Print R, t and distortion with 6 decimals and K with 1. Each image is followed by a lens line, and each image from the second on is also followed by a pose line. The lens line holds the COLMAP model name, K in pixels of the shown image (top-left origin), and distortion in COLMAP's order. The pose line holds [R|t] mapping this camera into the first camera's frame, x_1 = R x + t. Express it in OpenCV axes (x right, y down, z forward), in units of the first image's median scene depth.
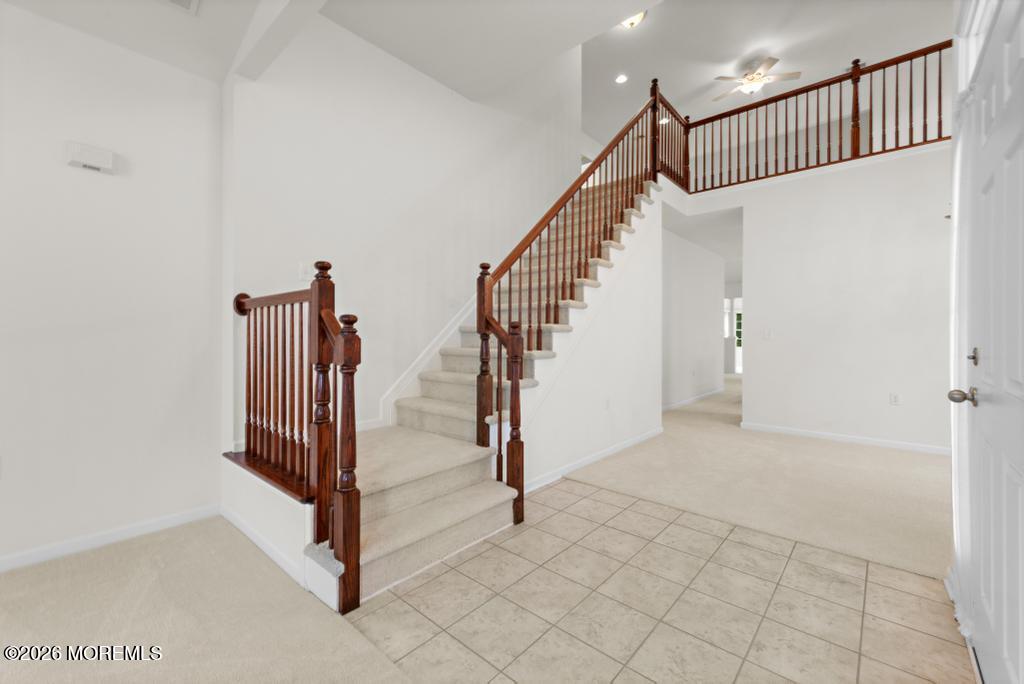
lens RADIAL K [[421.6, 0, 520.3], [0, 421.6, 337.8], [0, 0, 1]] dist [0.001212, 0.000038]
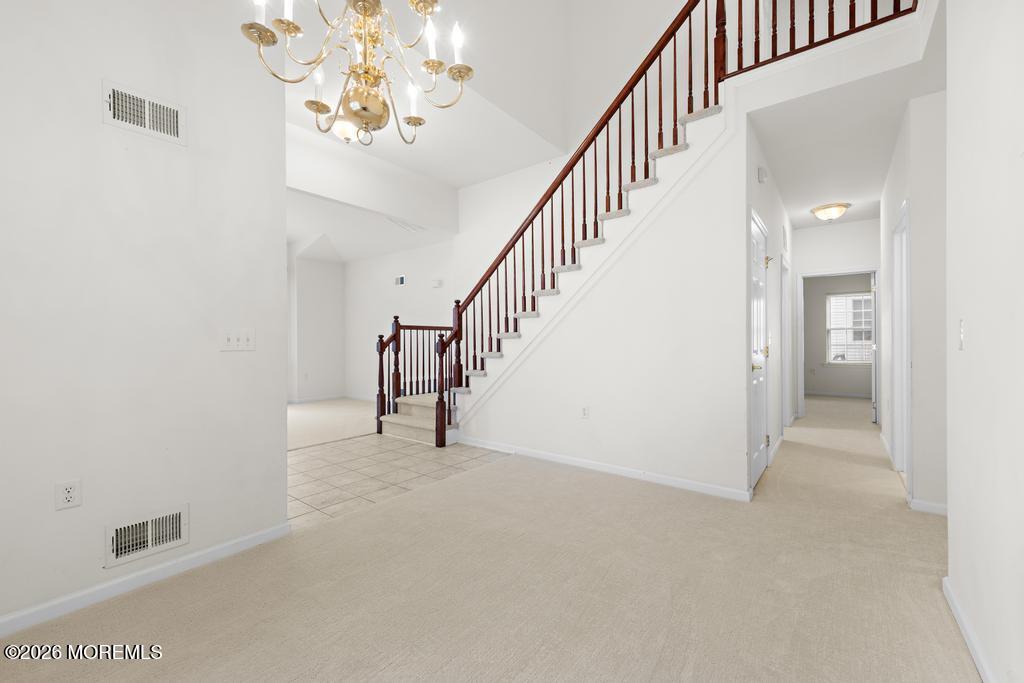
lens RADIAL K [[421.6, 0, 519.2], [0, 421.6, 338.2], [0, 0, 1]] dist [0.001212, 0.000038]
pose [[0.044853, -0.001736, -0.998992, 1.960759], [-0.002259, 0.999996, -0.001840, -0.019043], [0.998991, 0.002339, 0.044849, 1.380614]]
